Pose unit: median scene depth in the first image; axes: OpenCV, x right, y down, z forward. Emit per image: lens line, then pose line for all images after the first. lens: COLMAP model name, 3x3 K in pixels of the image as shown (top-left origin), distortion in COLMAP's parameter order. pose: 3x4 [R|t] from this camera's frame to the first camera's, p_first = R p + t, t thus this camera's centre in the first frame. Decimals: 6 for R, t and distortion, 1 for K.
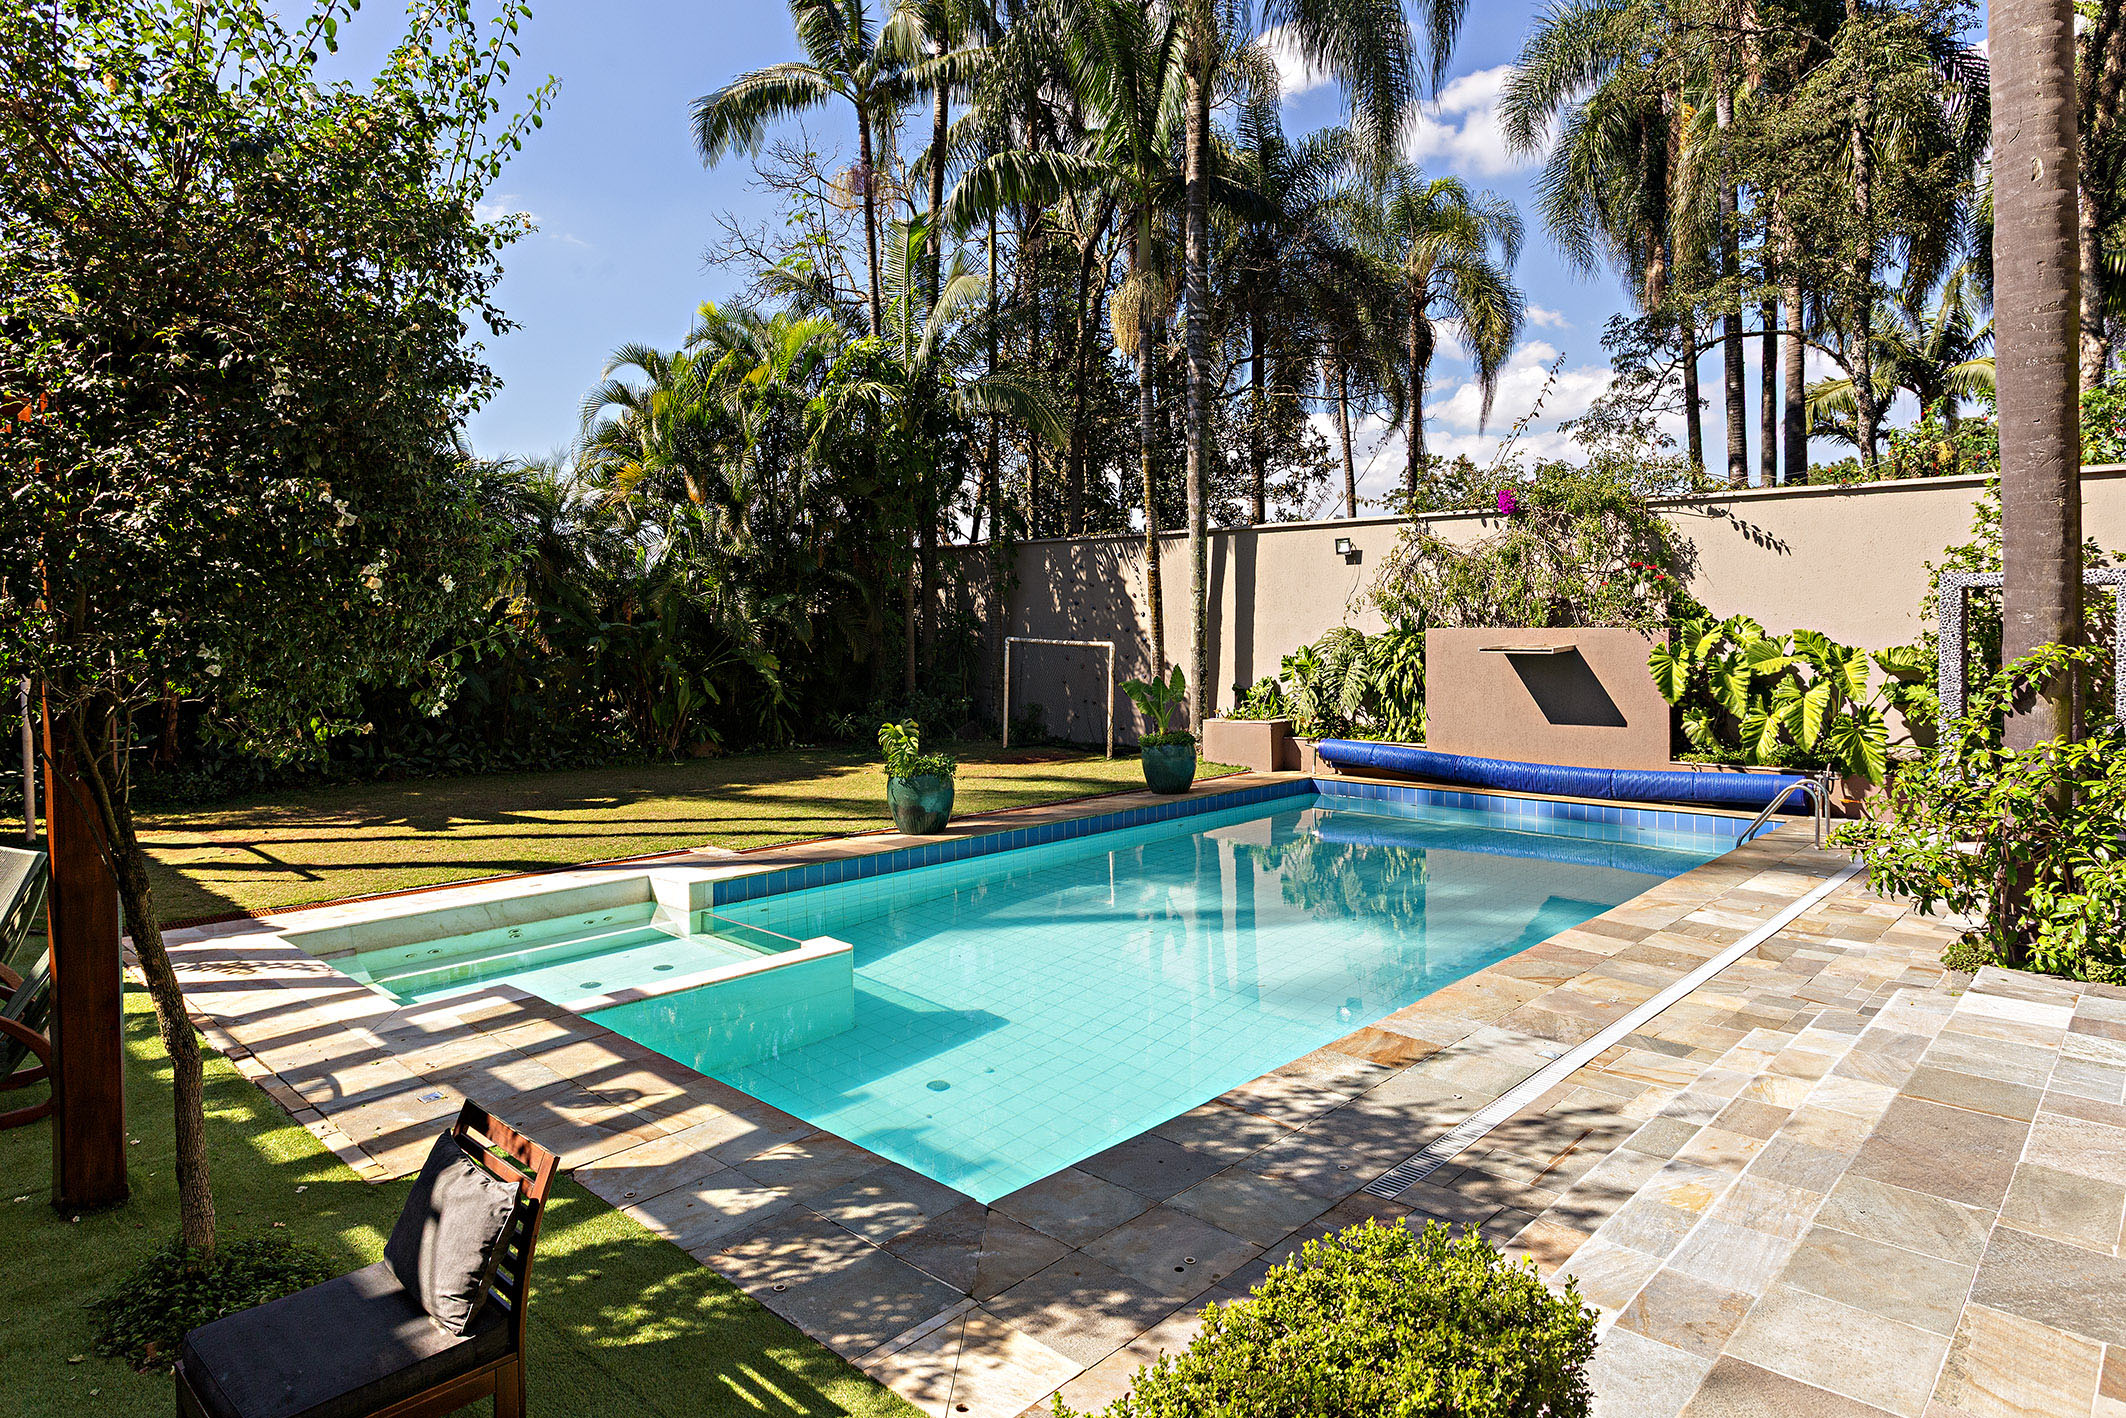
lens RADIAL K [[1249.2, 0, 1086.3], [0, 1249.2, 633.6], [0, 0, 1]] dist [-0.016356, 0.000011]
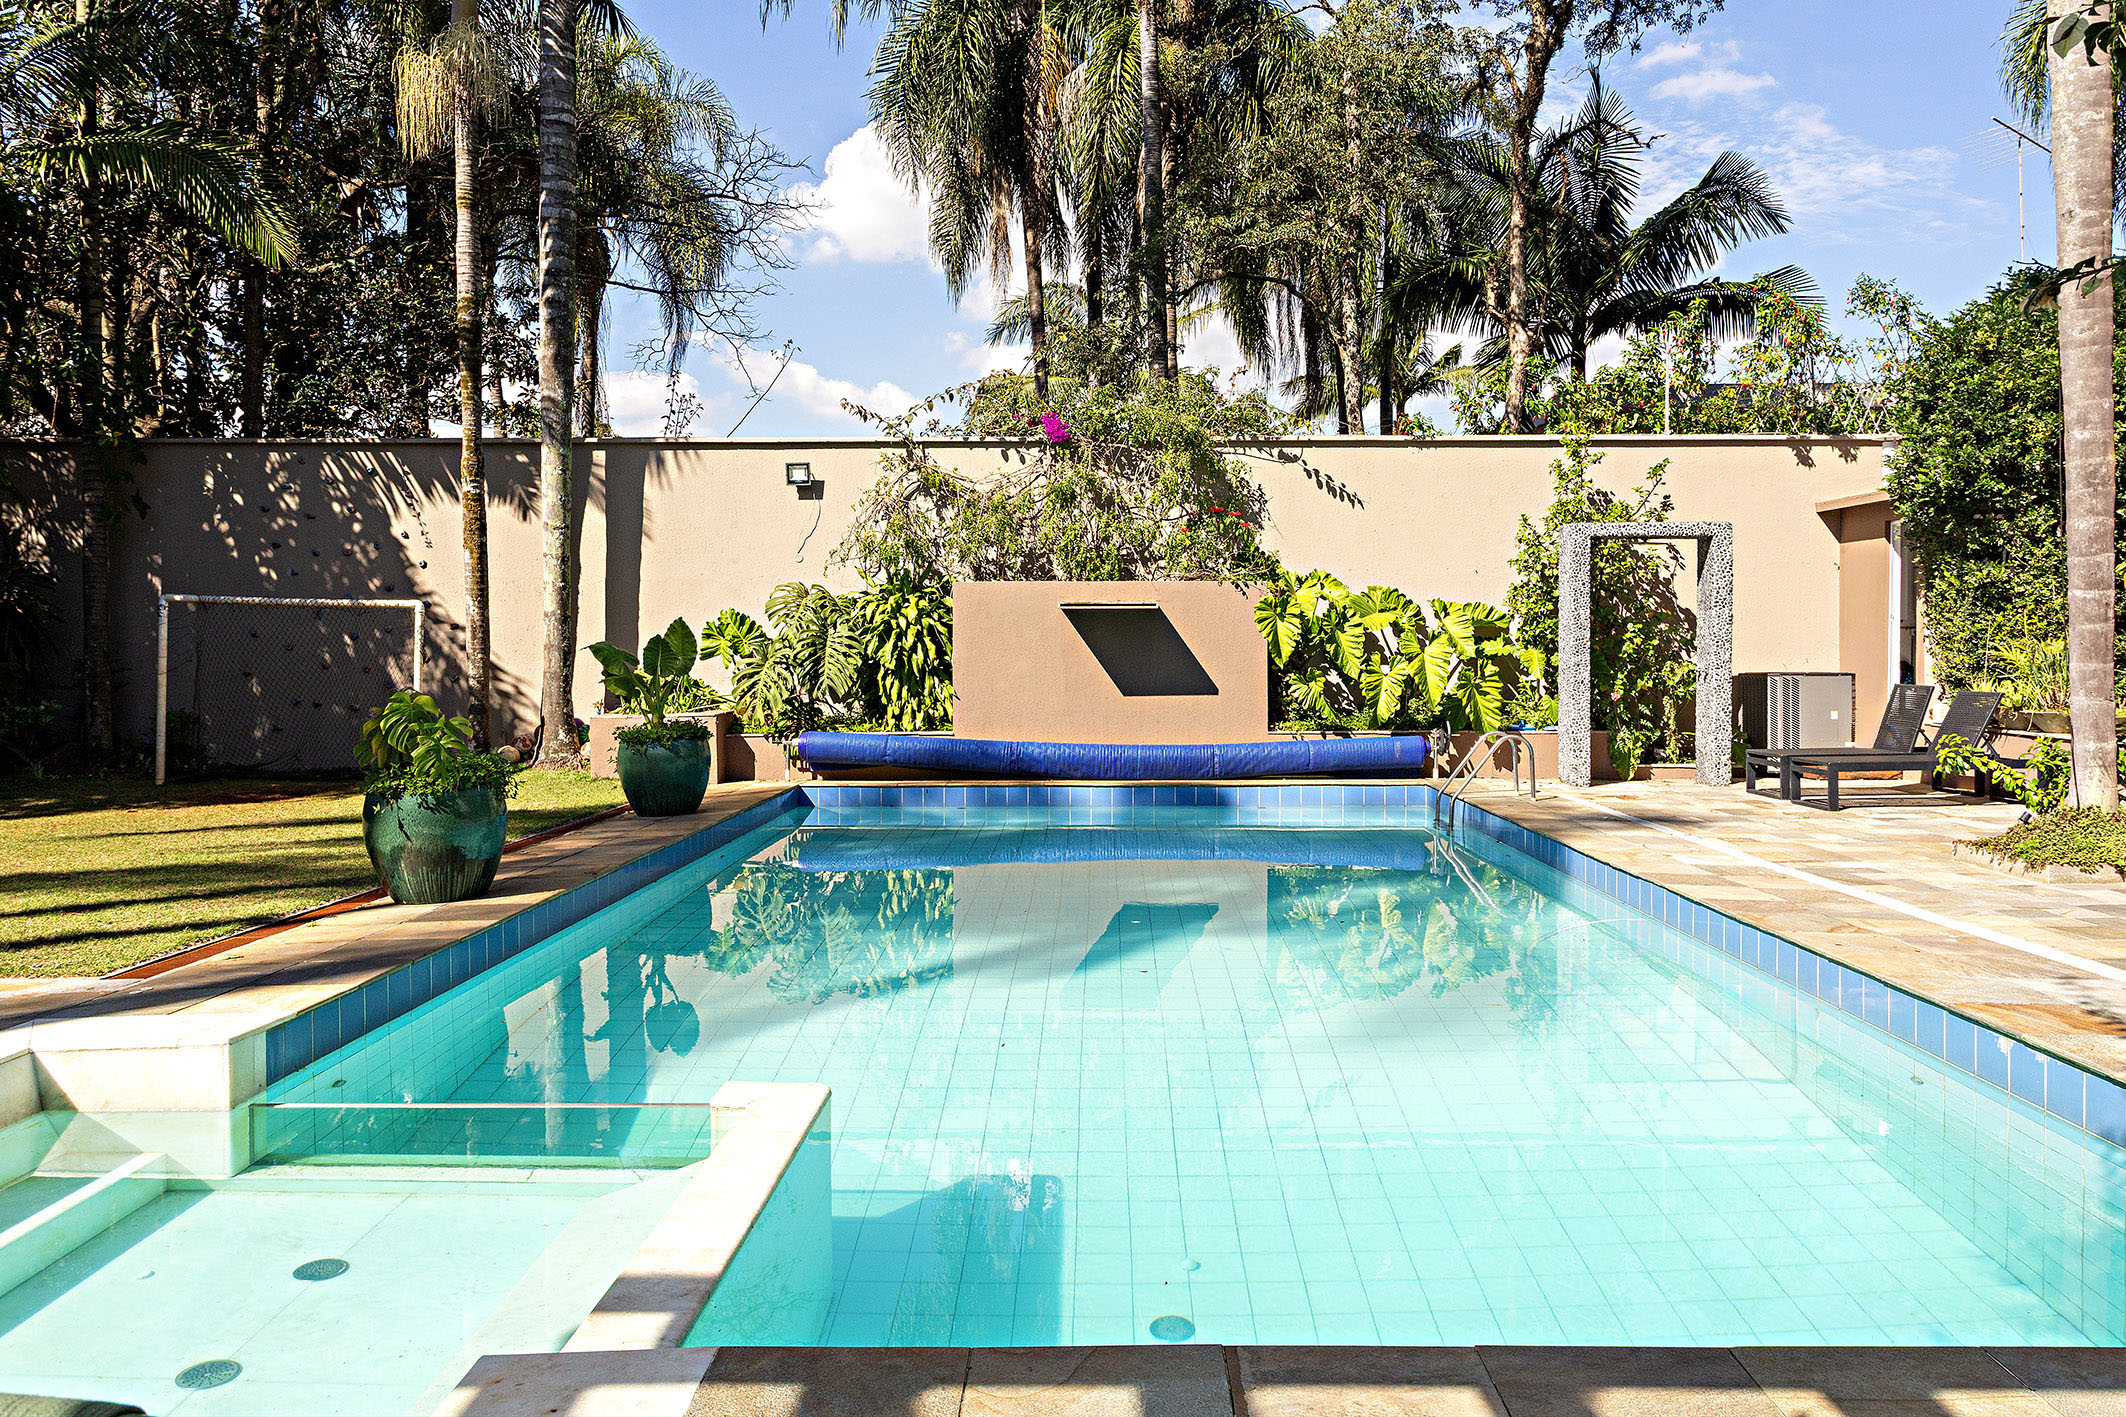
lens RADIAL K [[1454.7, 0, 1097.4], [0, 1454.7, 652.9], [0, 0, 1]] dist [-0.012550, 0.002845]
pose [[0.736525, 0.003673, 0.676400, -0.268049], [-0.001343, 0.999991, -0.003968, 0.042547], [-0.676409, 0.002014, 0.736523, 0.266422]]
